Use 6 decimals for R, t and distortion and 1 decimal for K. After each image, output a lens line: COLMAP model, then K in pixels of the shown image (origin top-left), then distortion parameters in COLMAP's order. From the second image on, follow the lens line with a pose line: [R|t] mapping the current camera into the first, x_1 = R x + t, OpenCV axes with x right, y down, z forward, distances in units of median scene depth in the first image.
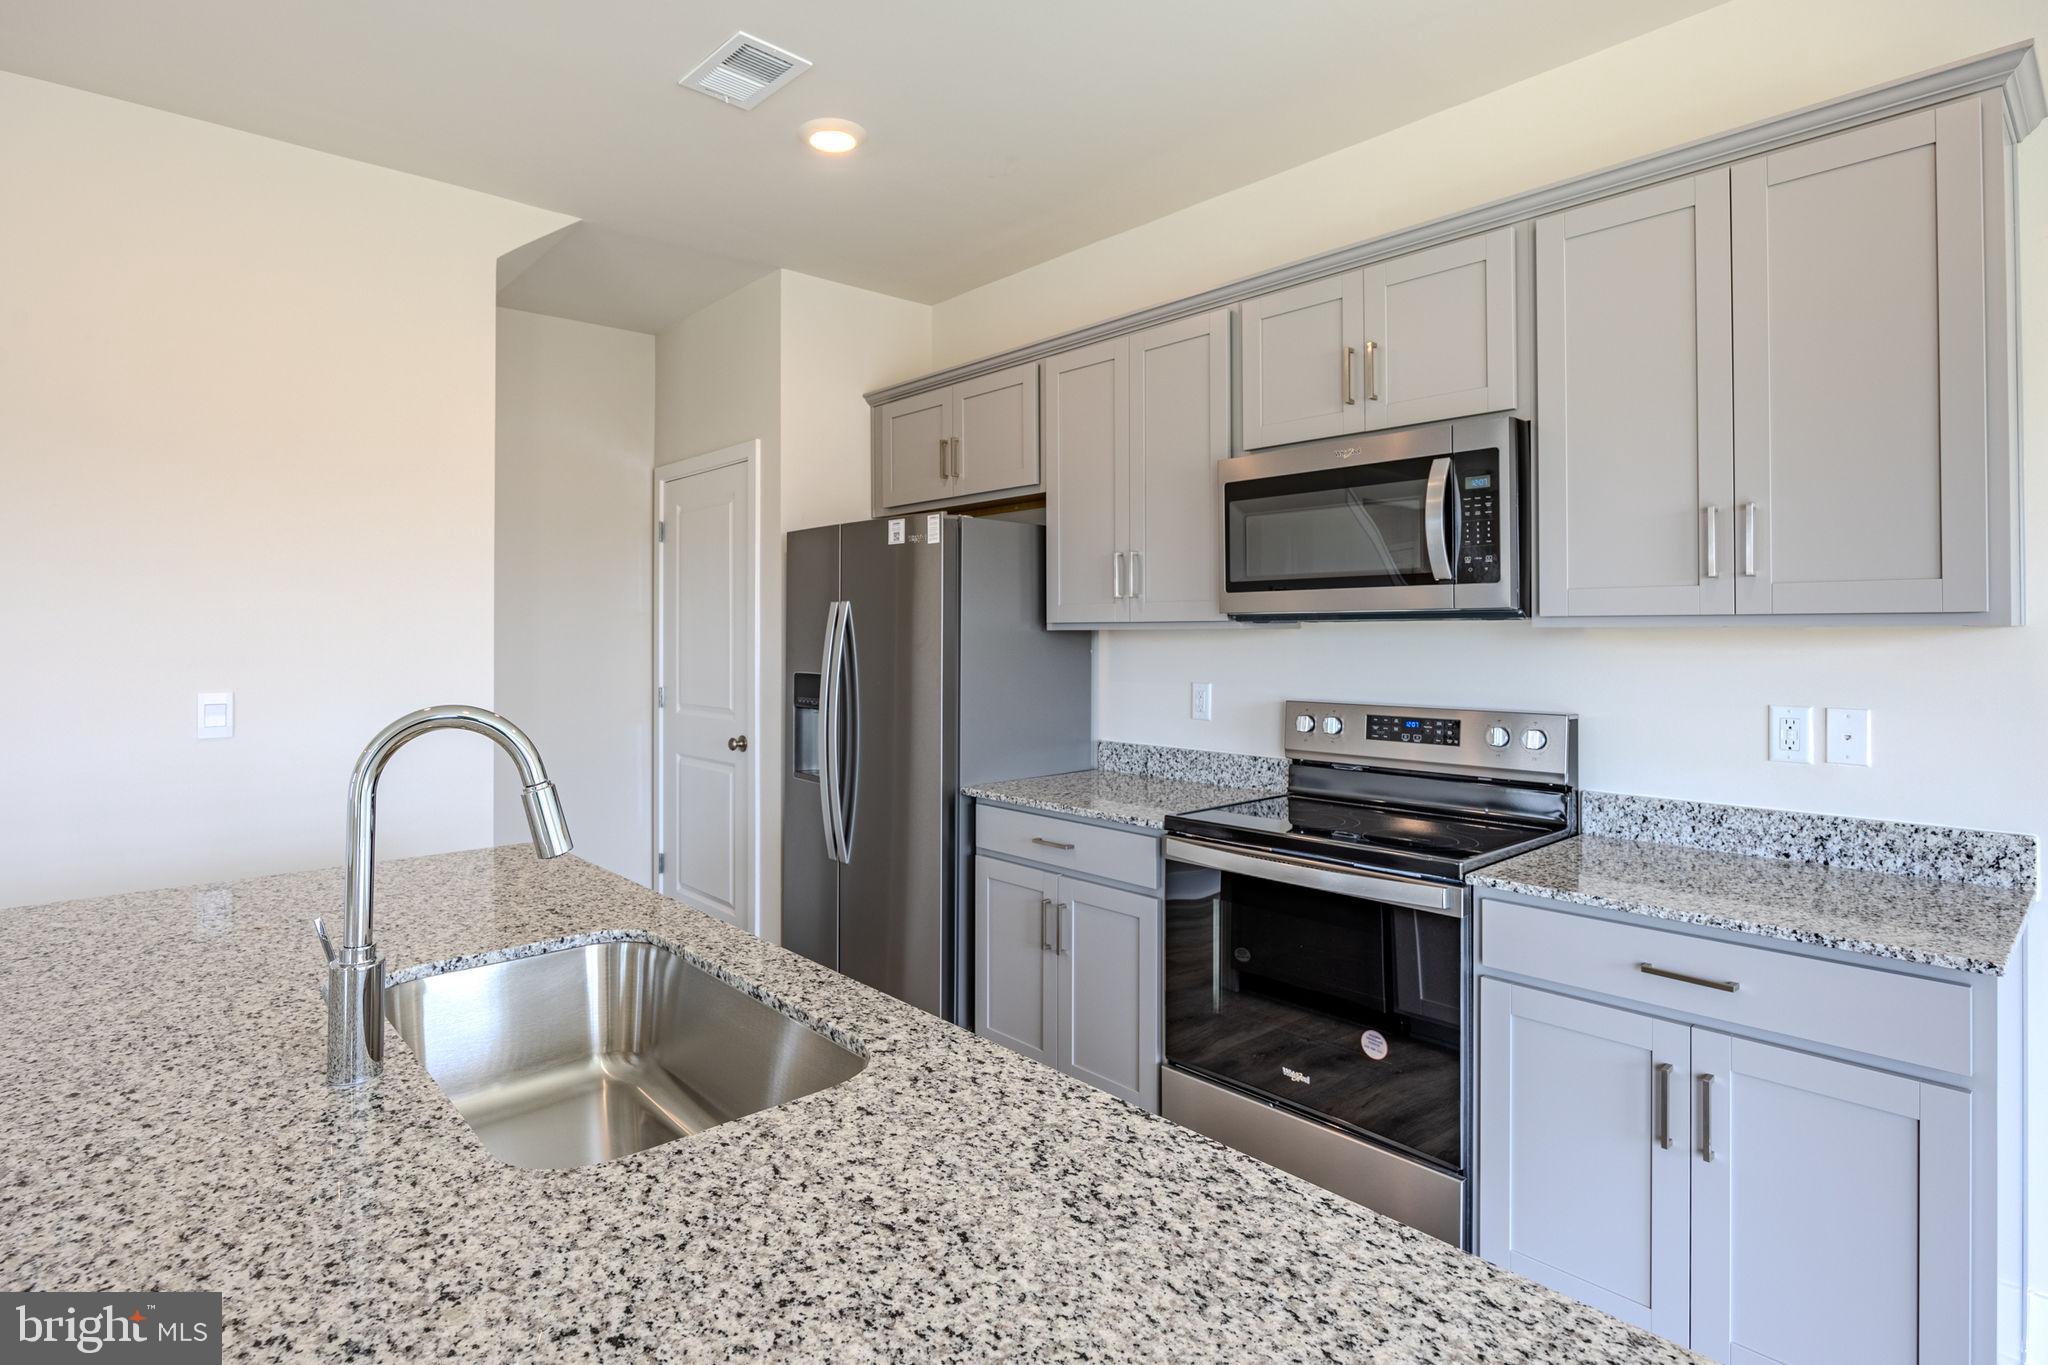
lens RADIAL K [[1026.2, 0, 994.6], [0, 1026.2, 629.6], [0, 0, 1]] dist [-0.007086, -0.000769]
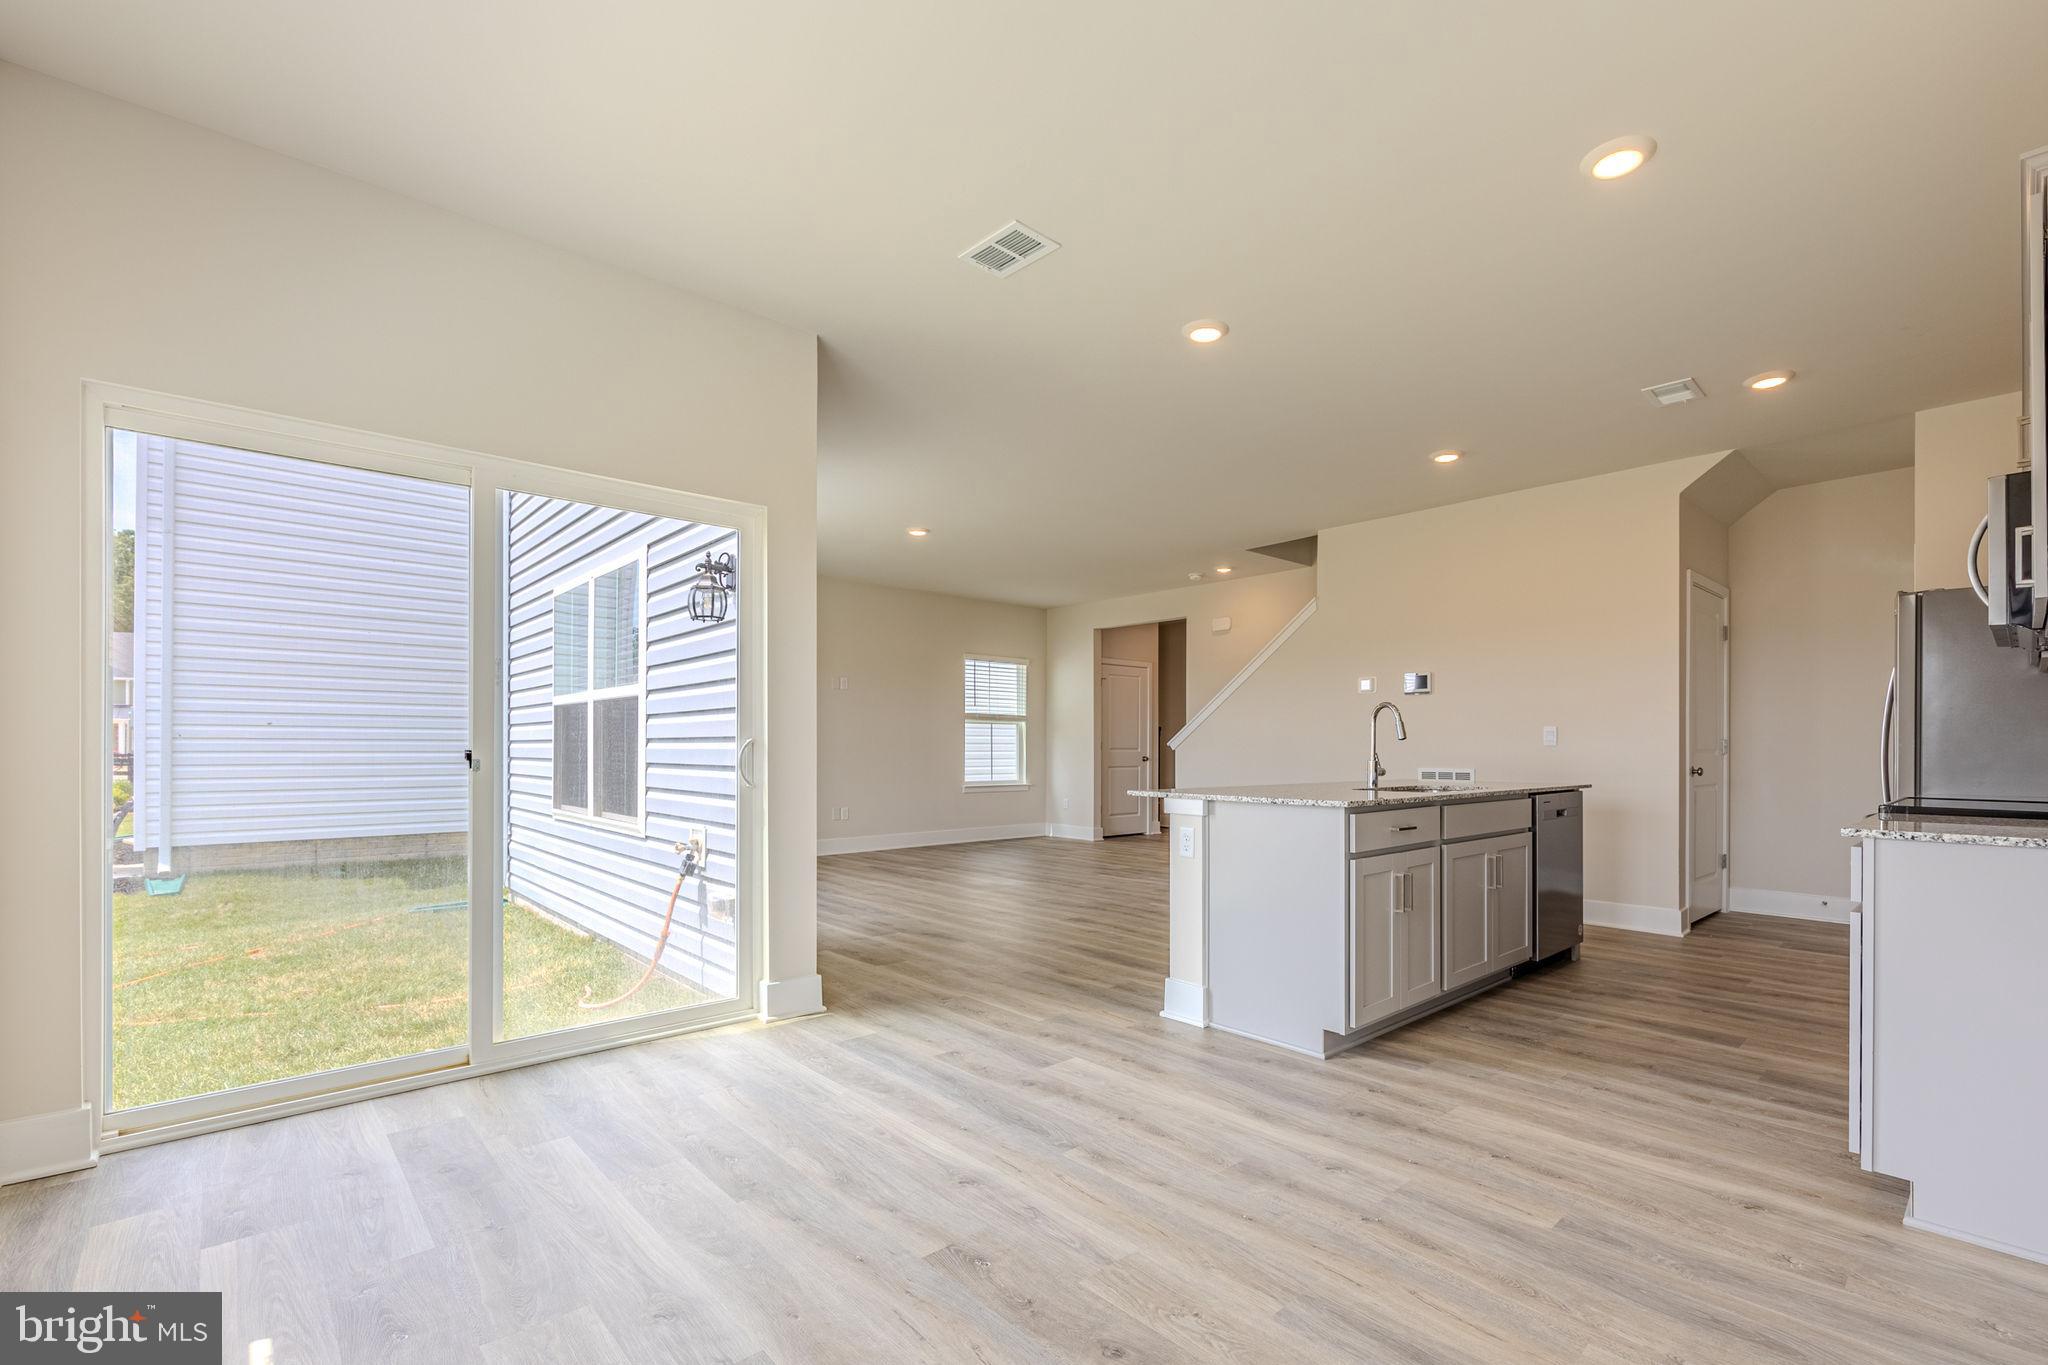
lens RADIAL K [[905.4, 0, 1087.8], [0, 905.4, 746.0], [0, 0, 1]] dist [-0.007241, 0.000892]
pose [[0.038149, 0.000726, -0.999272, 1.377283], [0.001427, 0.999999, 0.000781, 0.111016], [0.999271, -0.001456, 0.038148, -0.159084]]
